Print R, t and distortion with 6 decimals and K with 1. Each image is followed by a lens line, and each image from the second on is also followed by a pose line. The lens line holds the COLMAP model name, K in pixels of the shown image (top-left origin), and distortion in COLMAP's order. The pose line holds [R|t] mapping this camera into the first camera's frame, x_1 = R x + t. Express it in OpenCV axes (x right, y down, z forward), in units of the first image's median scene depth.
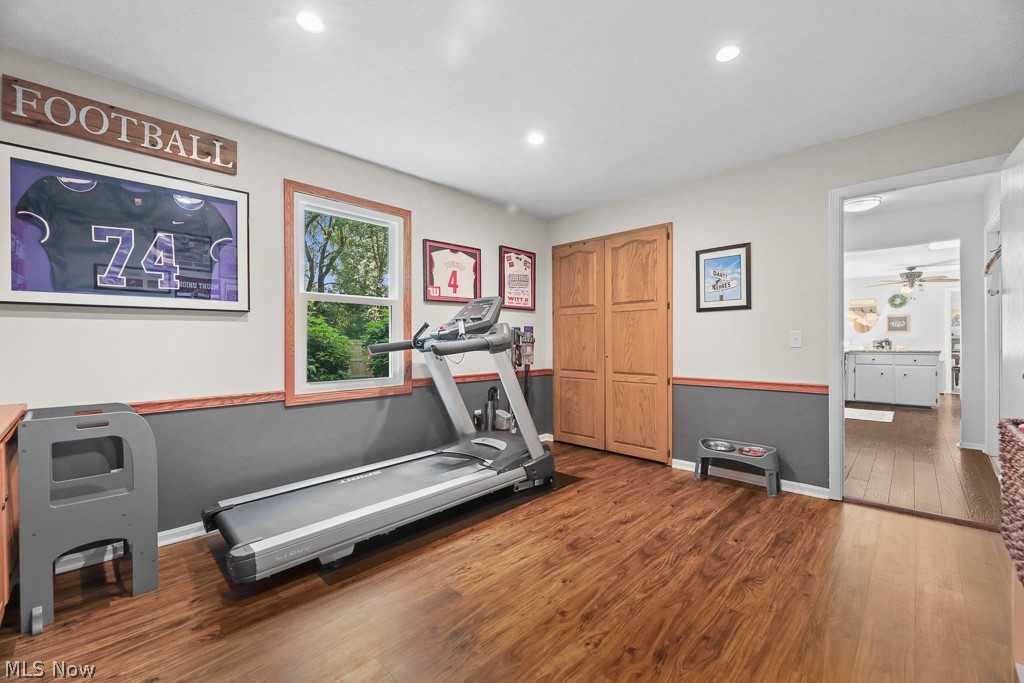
lens RADIAL K [[418.5, 0, 510.6], [0, 418.5, 342.6], [0, 0, 1]] dist [-0.001483, -0.002388]
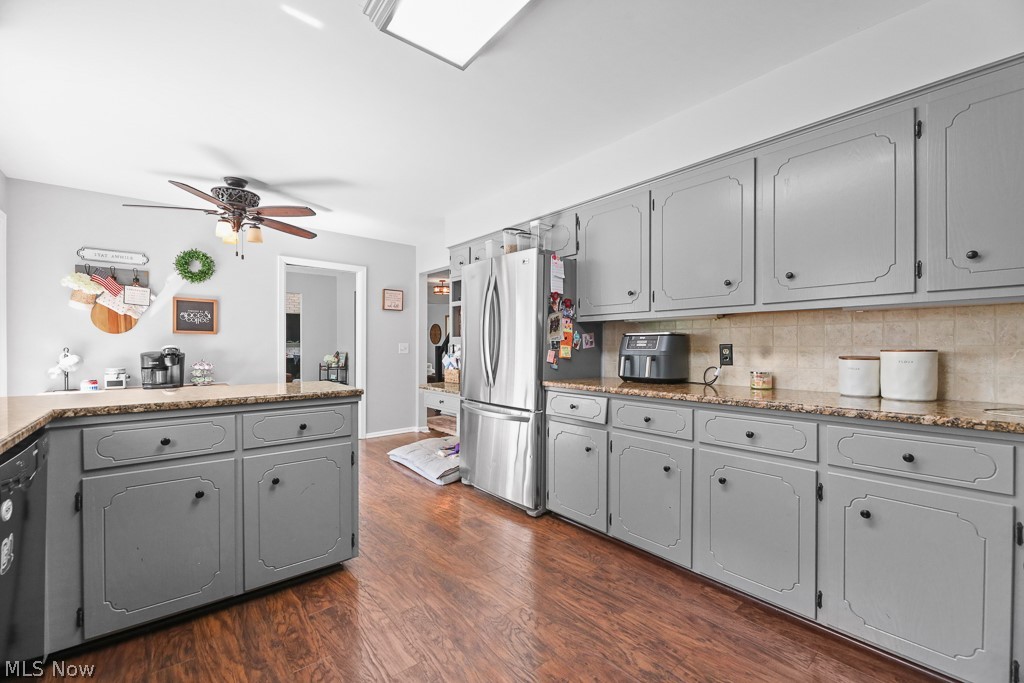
lens RADIAL K [[418.5, 0, 511.7], [0, 418.5, 345.2], [0, 0, 1]] dist [-0.001483, -0.002388]
pose [[0.107417, 0.008539, 0.994177, 0.511731], [0.008458, 0.999919, -0.009502, -0.005959], [-0.994178, 0.009430, 0.107336, 0.608626]]
